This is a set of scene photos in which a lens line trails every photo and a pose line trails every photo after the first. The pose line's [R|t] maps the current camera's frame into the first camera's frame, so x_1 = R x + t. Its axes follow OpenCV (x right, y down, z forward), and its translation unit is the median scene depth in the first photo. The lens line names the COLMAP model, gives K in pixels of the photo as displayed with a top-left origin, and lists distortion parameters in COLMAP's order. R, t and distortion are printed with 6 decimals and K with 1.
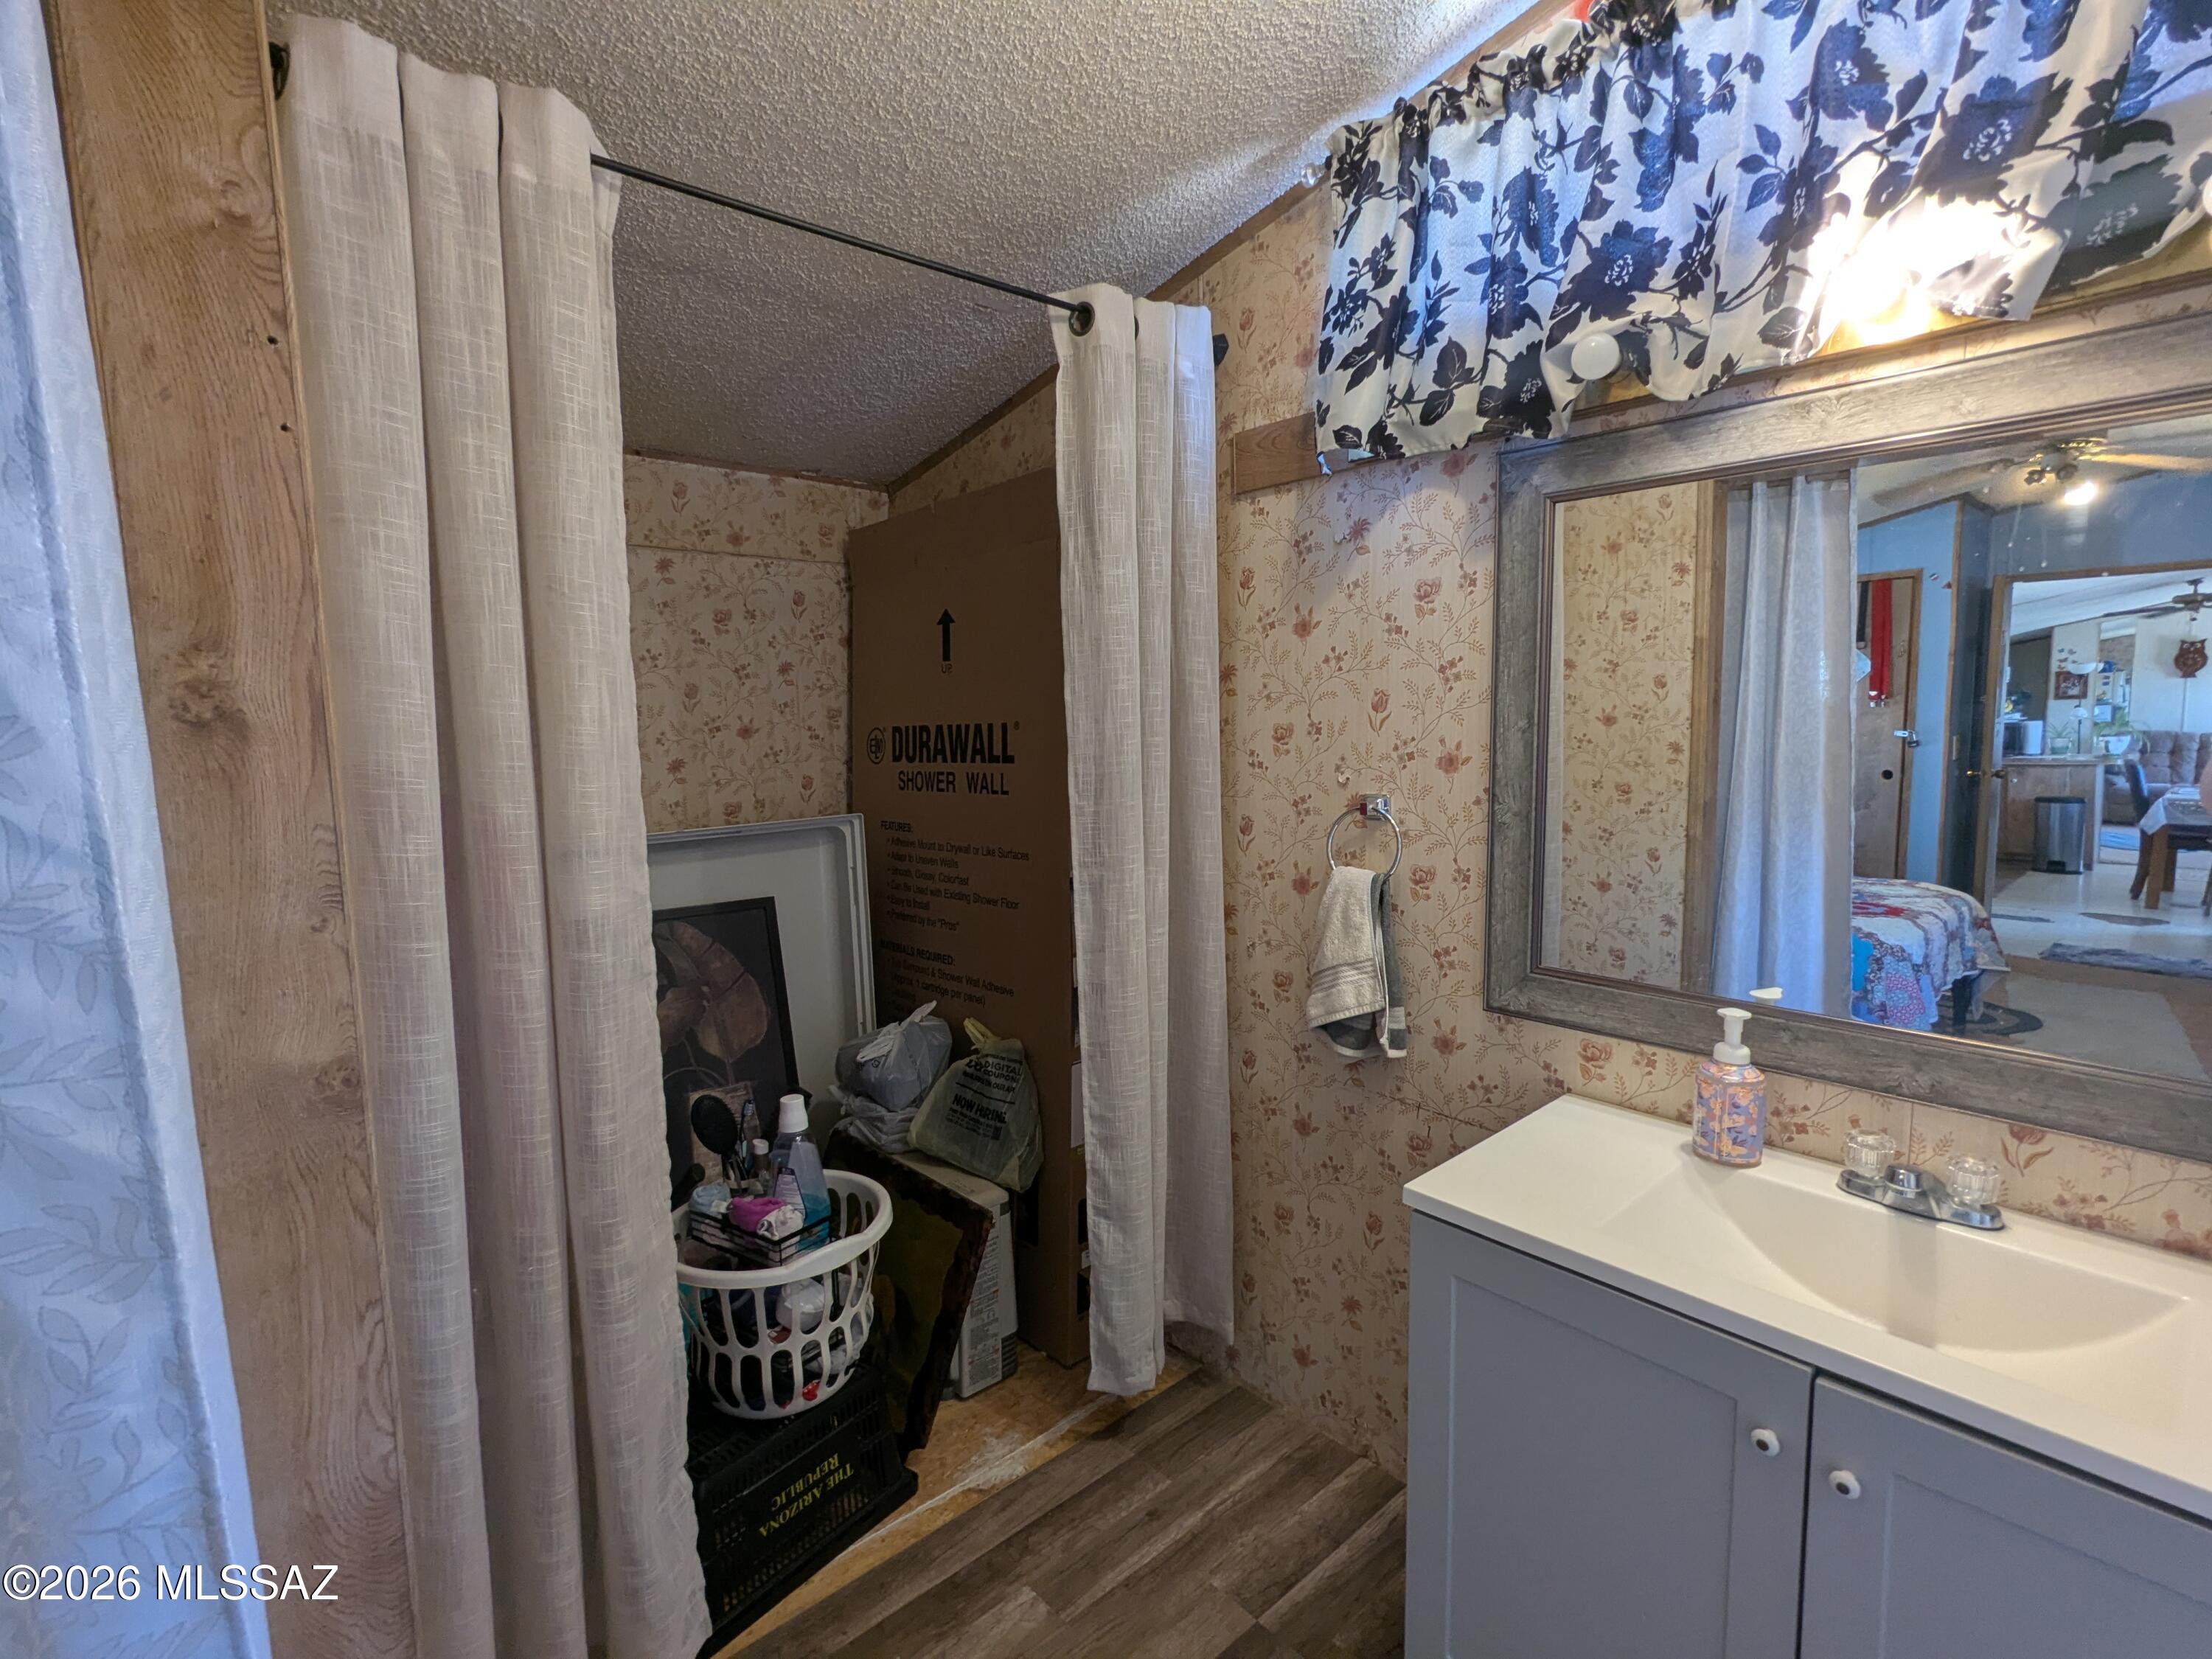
lens RADIAL K [[1043.1, 0, 1102.9], [0, 1043.1, 823.8], [0, 0, 1]] dist [-0.001634, 0.001098]
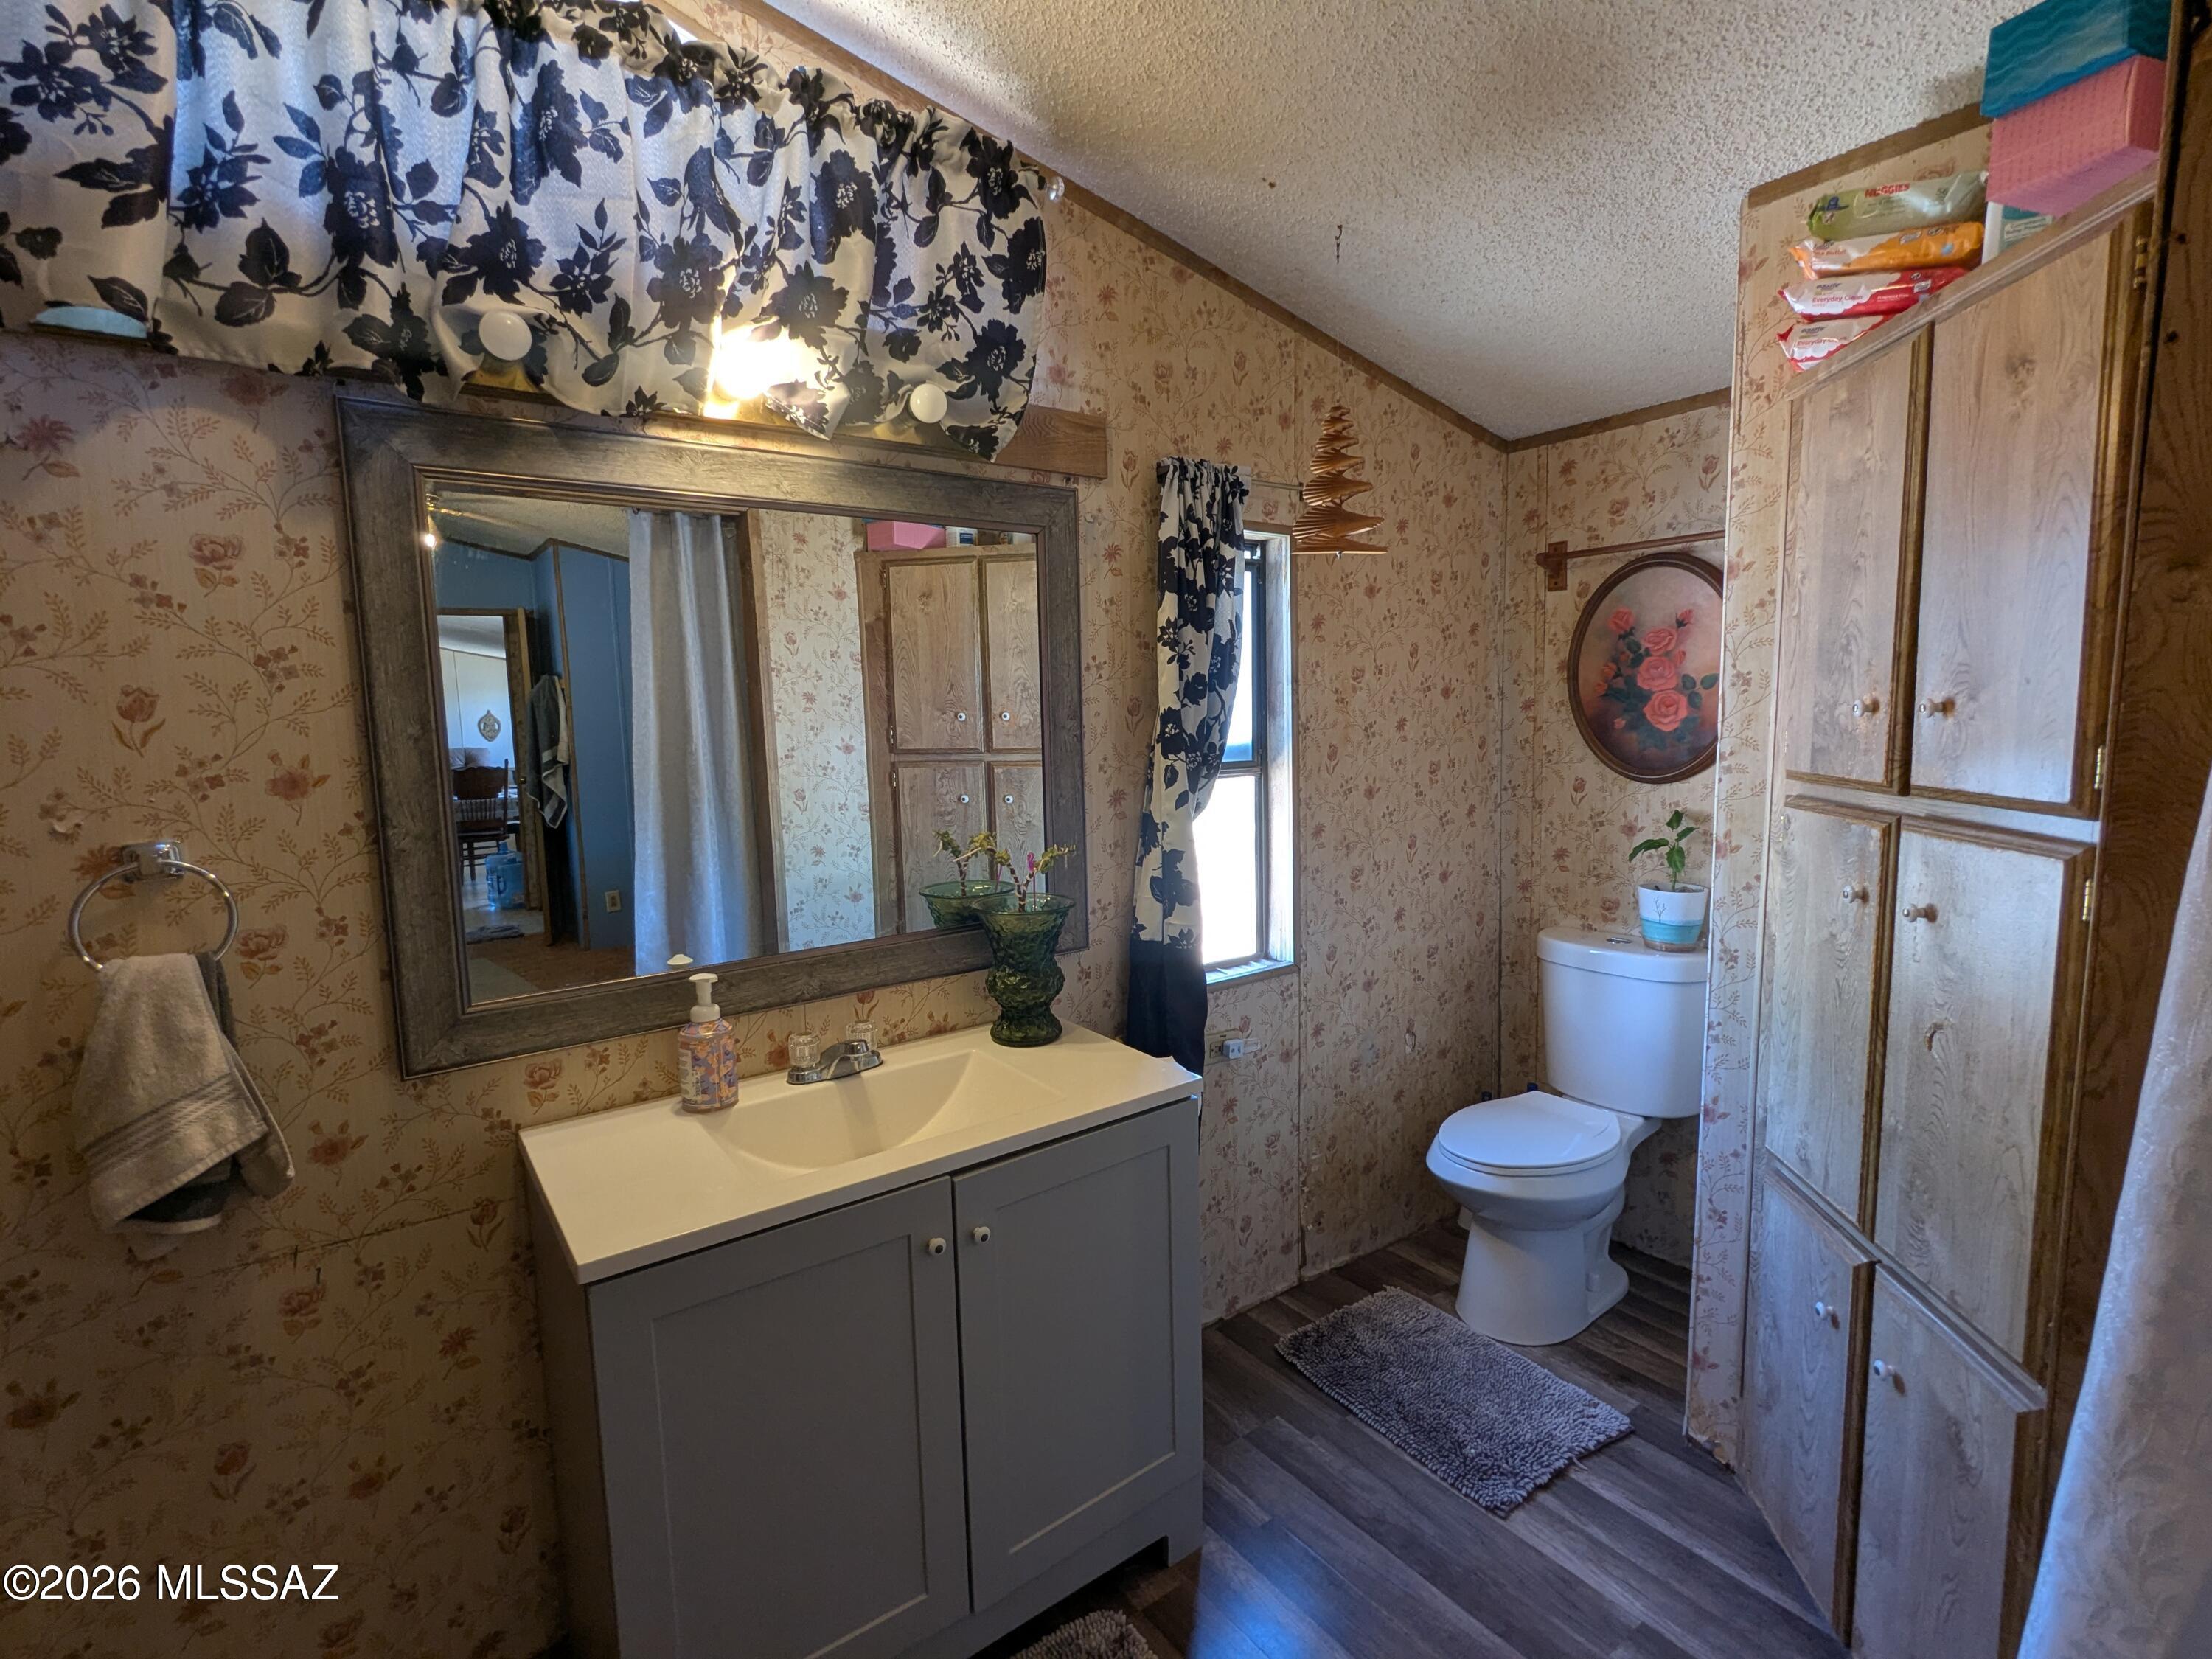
lens RADIAL K [[1045.7, 0, 1103.2], [0, 1045.7, 825.3], [0, 0, 1]] dist [-0.003901, -0.000909]
pose [[0.094402, -0.102280, 0.990266, -0.377925], [0.127196, 0.987795, 0.089899, -0.023609], [-0.987375, 0.117471, 0.106260, 0.350704]]
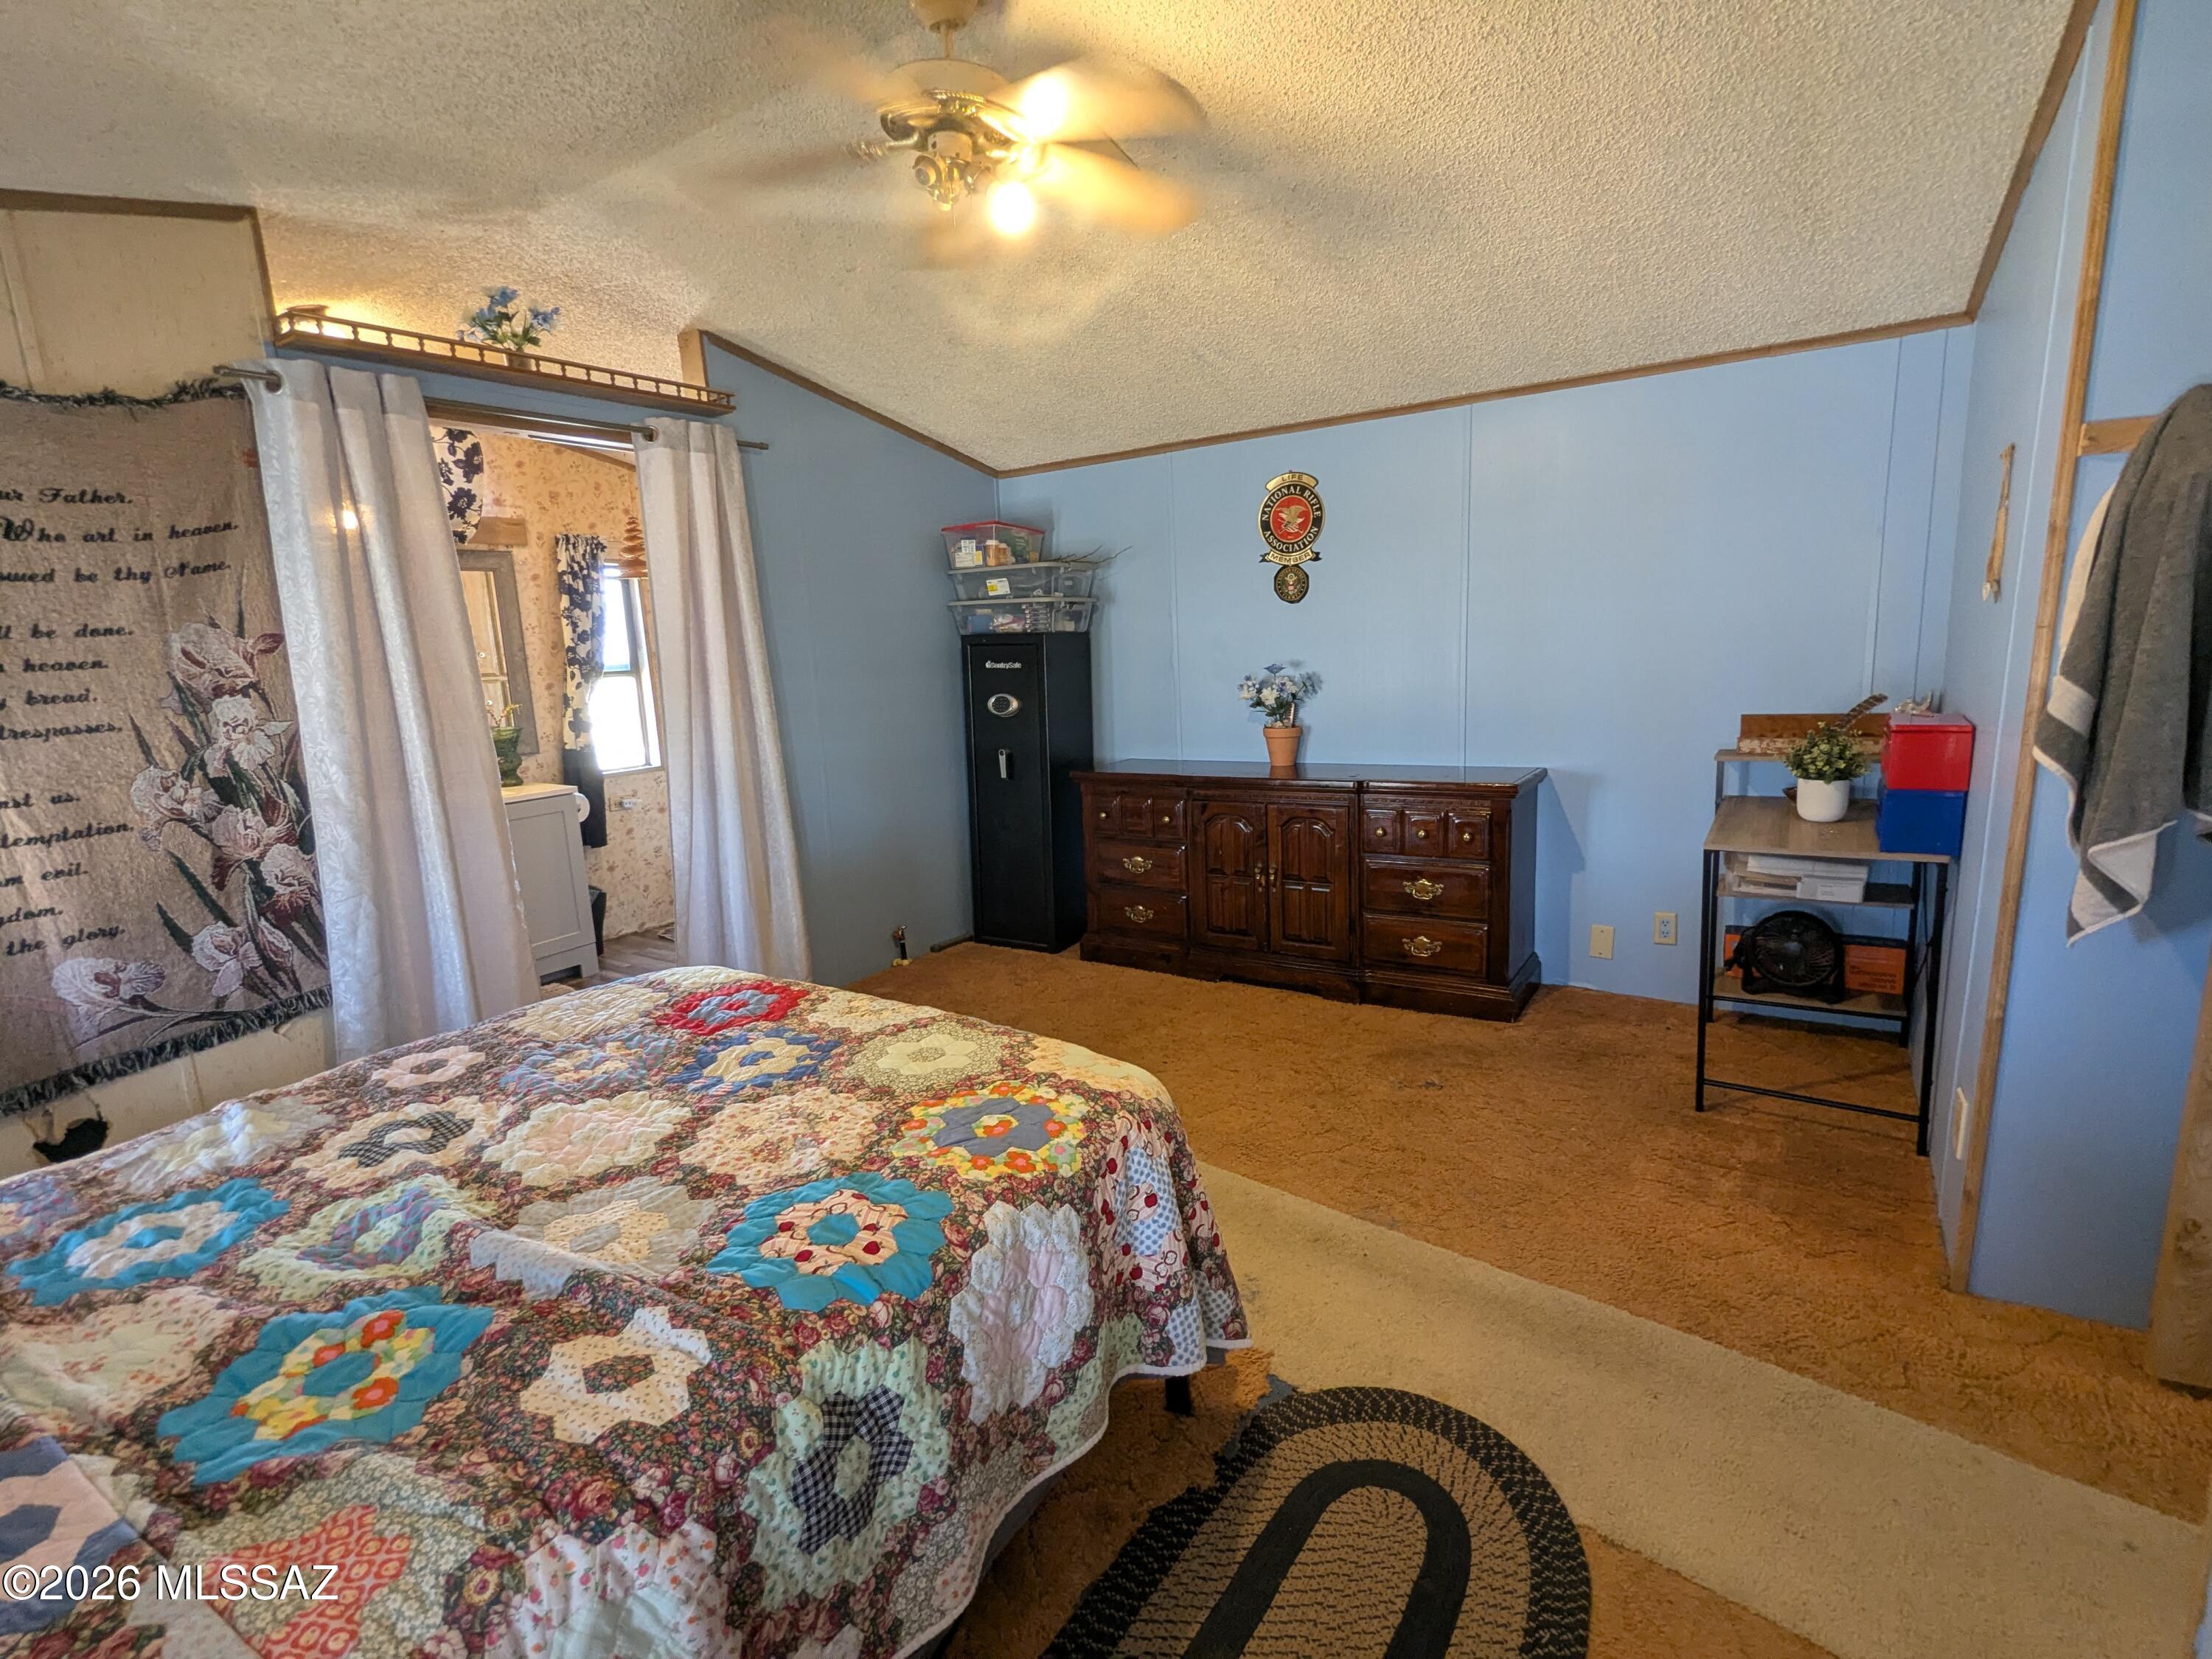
lens RADIAL K [[1045.7, 0, 1103.2], [0, 1045.7, 825.3], [0, 0, 1]] dist [-0.003901, -0.000909]
pose [[-0.247247, -0.150638, 0.957171, -2.251782], [0.147813, 0.970416, 0.190904, 0.104584], [-0.957612, 0.188683, -0.217666, -0.283382]]
